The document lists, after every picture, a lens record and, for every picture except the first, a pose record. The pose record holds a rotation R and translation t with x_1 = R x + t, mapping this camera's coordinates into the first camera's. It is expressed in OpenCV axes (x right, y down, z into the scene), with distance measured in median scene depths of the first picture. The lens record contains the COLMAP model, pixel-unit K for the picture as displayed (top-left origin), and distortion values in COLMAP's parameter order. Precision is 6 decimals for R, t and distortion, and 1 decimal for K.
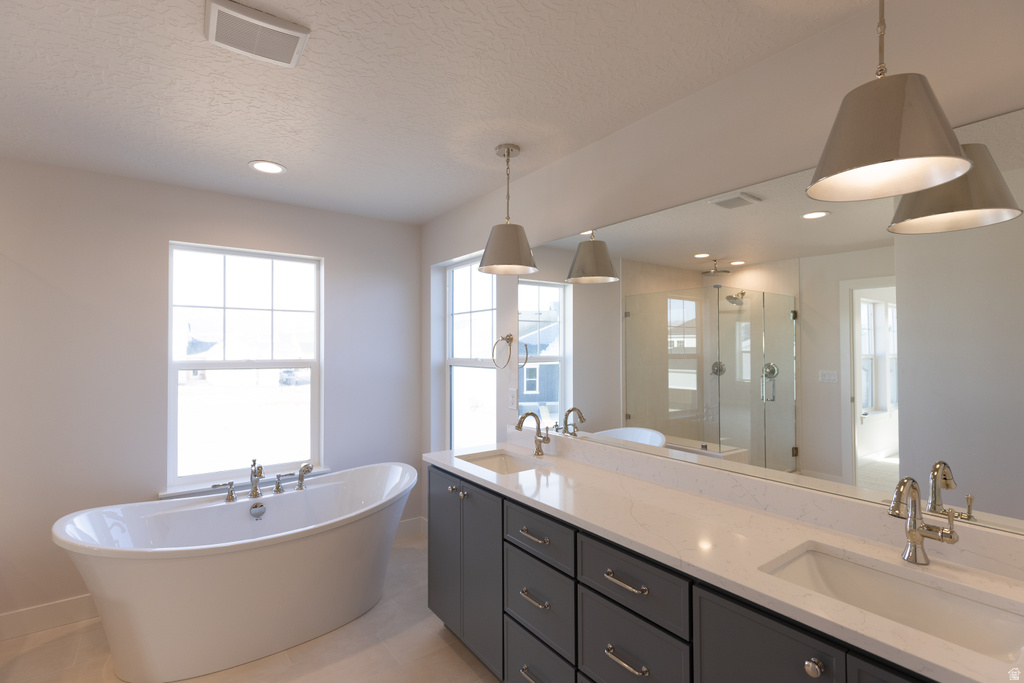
lens RADIAL K [[472.0, 0, 518.8], [0, 472.0, 344.8], [0, 0, 1]] dist [0.023370, 0.000175]
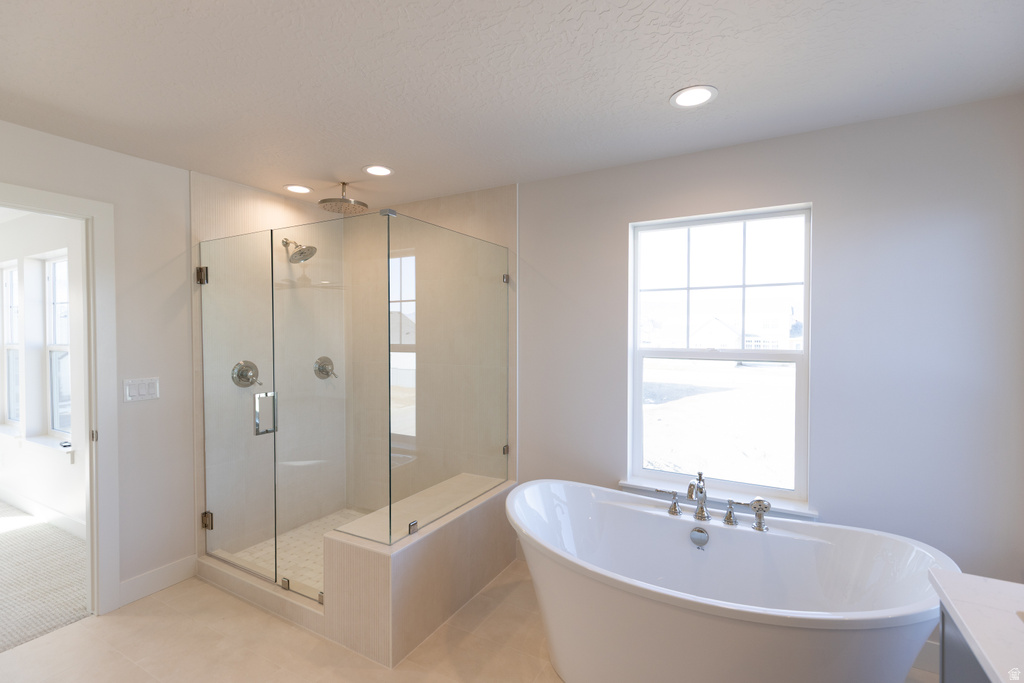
lens RADIAL K [[472.0, 0, 512.6], [0, 472.0, 339.9], [0, 0, 1]] dist [0.023370, 0.000175]
pose [[0.423814, 0.012523, -0.905663, 0.038155], [0.011229, 0.999755, 0.019078, -0.003245], [0.905680, -0.018255, 0.423569, 0.369018]]
